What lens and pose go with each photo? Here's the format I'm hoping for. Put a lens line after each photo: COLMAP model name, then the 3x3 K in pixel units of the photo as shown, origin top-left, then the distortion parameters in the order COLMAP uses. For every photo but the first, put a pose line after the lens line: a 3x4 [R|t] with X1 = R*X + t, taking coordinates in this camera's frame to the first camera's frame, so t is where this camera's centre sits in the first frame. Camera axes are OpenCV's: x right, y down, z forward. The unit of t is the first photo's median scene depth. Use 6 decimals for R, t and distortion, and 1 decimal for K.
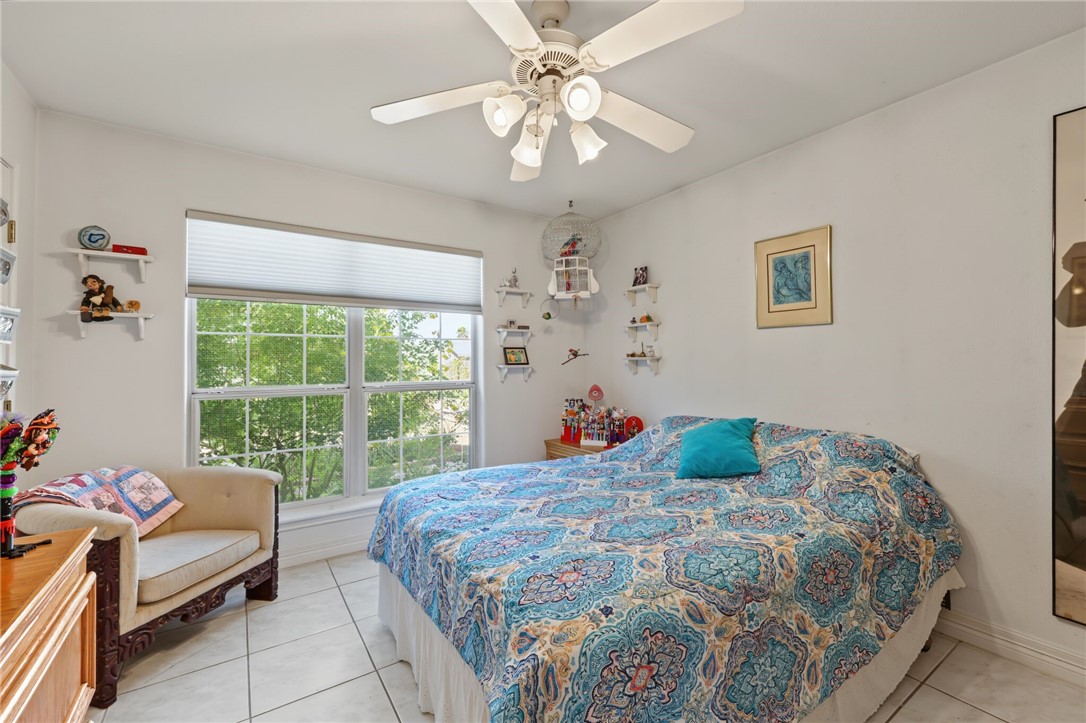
lens RADIAL K [[451.5, 0, 540.6], [0, 451.5, 357.8], [0, 0, 1]] dist [0.003440, 0.000706]
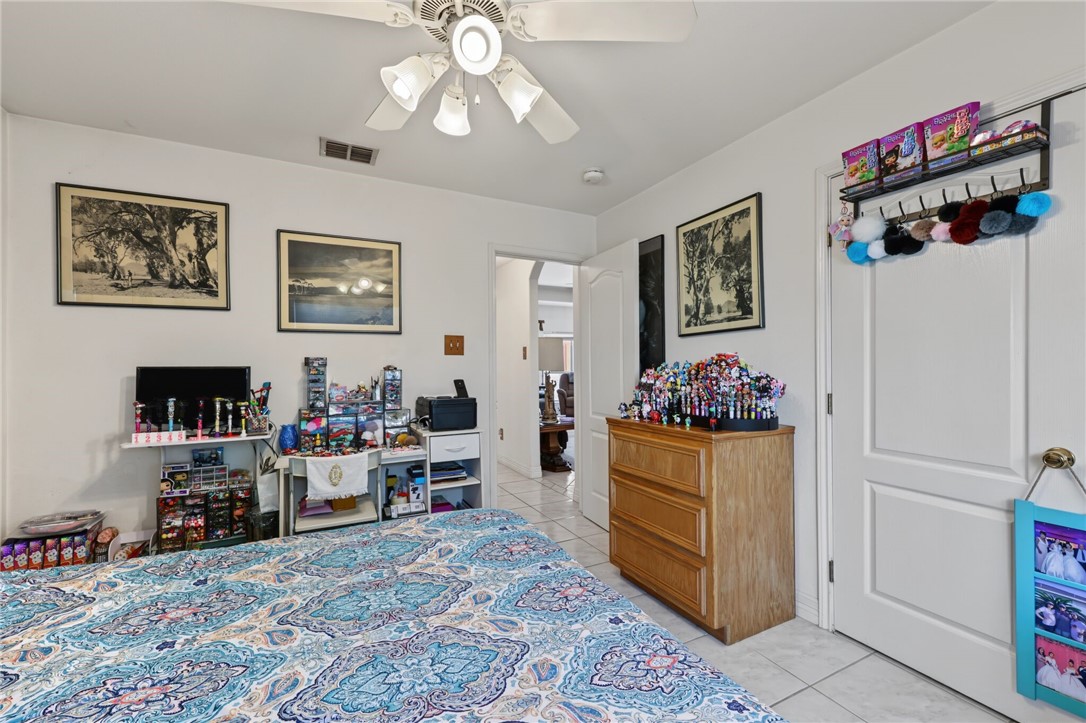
lens RADIAL K [[451.5, 0, 545.6], [0, 451.5, 361.4], [0, 0, 1]] dist [0.003440, 0.000706]
pose [[-0.990145, 0.006173, 0.139913, -0.248957], [0.005889, 0.999980, -0.002446, 0.011882], [-0.139925, -0.001598, -0.990161, 1.916033]]
